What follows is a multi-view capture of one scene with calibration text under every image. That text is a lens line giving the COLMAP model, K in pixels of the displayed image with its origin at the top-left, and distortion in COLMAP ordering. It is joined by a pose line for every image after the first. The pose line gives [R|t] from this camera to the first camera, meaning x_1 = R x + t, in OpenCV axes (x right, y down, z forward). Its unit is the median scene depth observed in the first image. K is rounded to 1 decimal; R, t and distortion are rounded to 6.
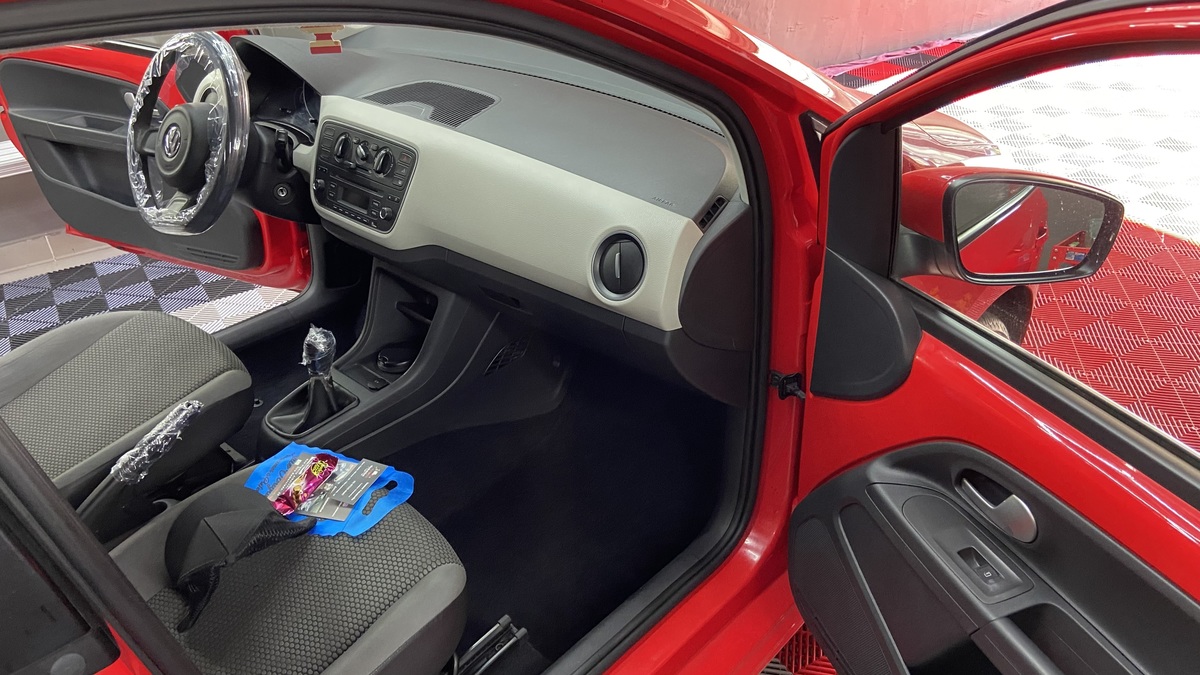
lens RADIAL K [[900.3, 0, 598.1], [0, 900.3, 333.9], [0, 0, 1]] dist [0.089026, -0.113526]
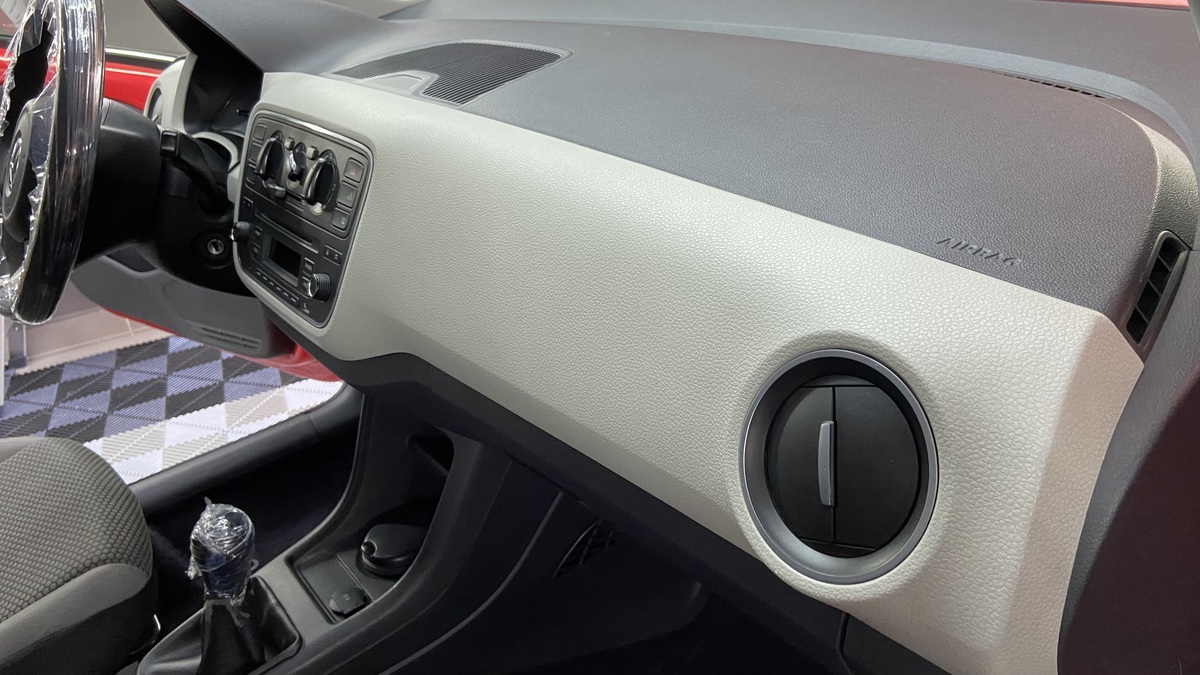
lens RADIAL K [[900.3, 0, 606.7], [0, 900.3, 334.6], [0, 0, 1]] dist [0.089026, -0.113526]
pose [[0.982845, 0.000964, -0.184432, 0.004210], [-0.011792, 0.998269, -0.057623, -0.077034], [0.184058, 0.058809, 0.981155, 0.528531]]
